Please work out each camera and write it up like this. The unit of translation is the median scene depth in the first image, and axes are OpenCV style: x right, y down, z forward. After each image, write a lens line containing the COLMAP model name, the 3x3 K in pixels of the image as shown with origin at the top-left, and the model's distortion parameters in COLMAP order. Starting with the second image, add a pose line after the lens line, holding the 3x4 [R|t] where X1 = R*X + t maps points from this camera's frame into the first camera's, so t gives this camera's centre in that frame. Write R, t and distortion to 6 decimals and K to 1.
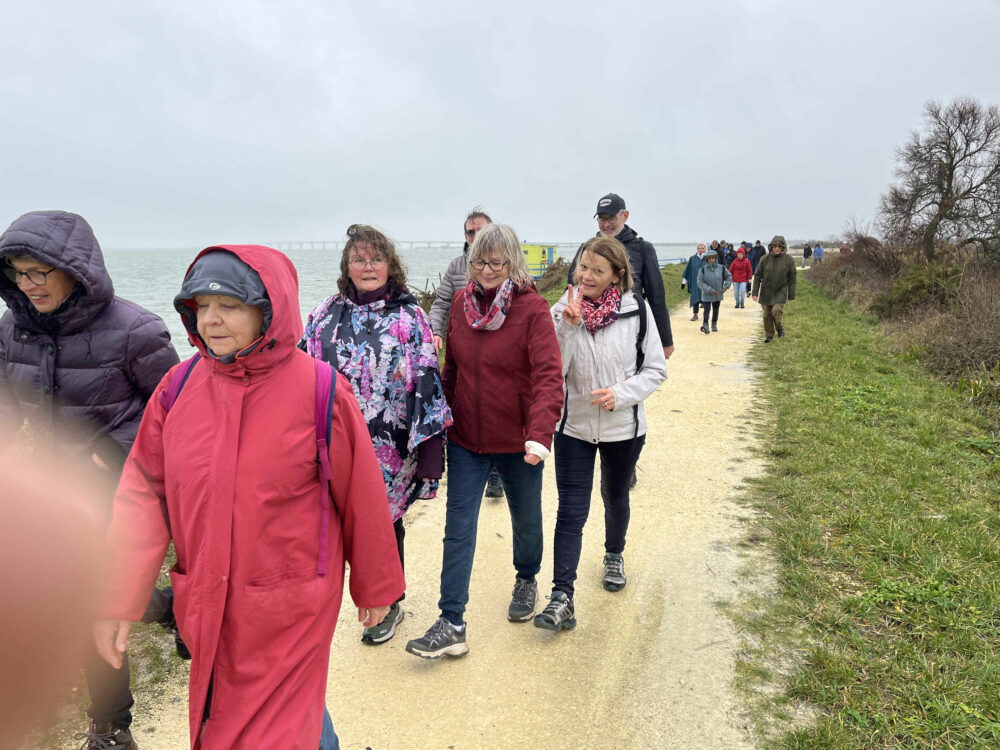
lens RADIAL K [[741.7, 0, 497.0], [0, 741.7, 375.7], [0, 0, 1]] dist [0.081093, -0.105873]
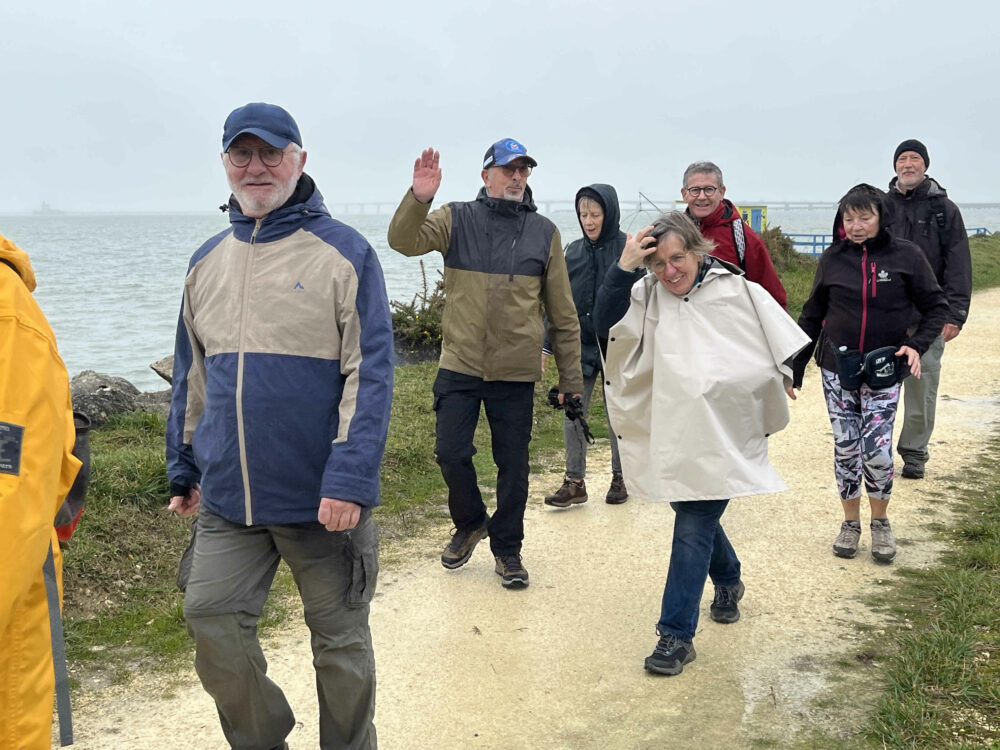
lens RADIAL K [[1195.9, 0, 499.7], [0, 1195.9, 349.6], [0, 0, 1]] dist [0.090423, -0.162430]
pose [[0.988655, 0.019280, -0.148962, 0.168674], [-0.027375, 0.998247, -0.052482, 0.017506], [0.147689, 0.055964, 0.987449, -0.074209]]
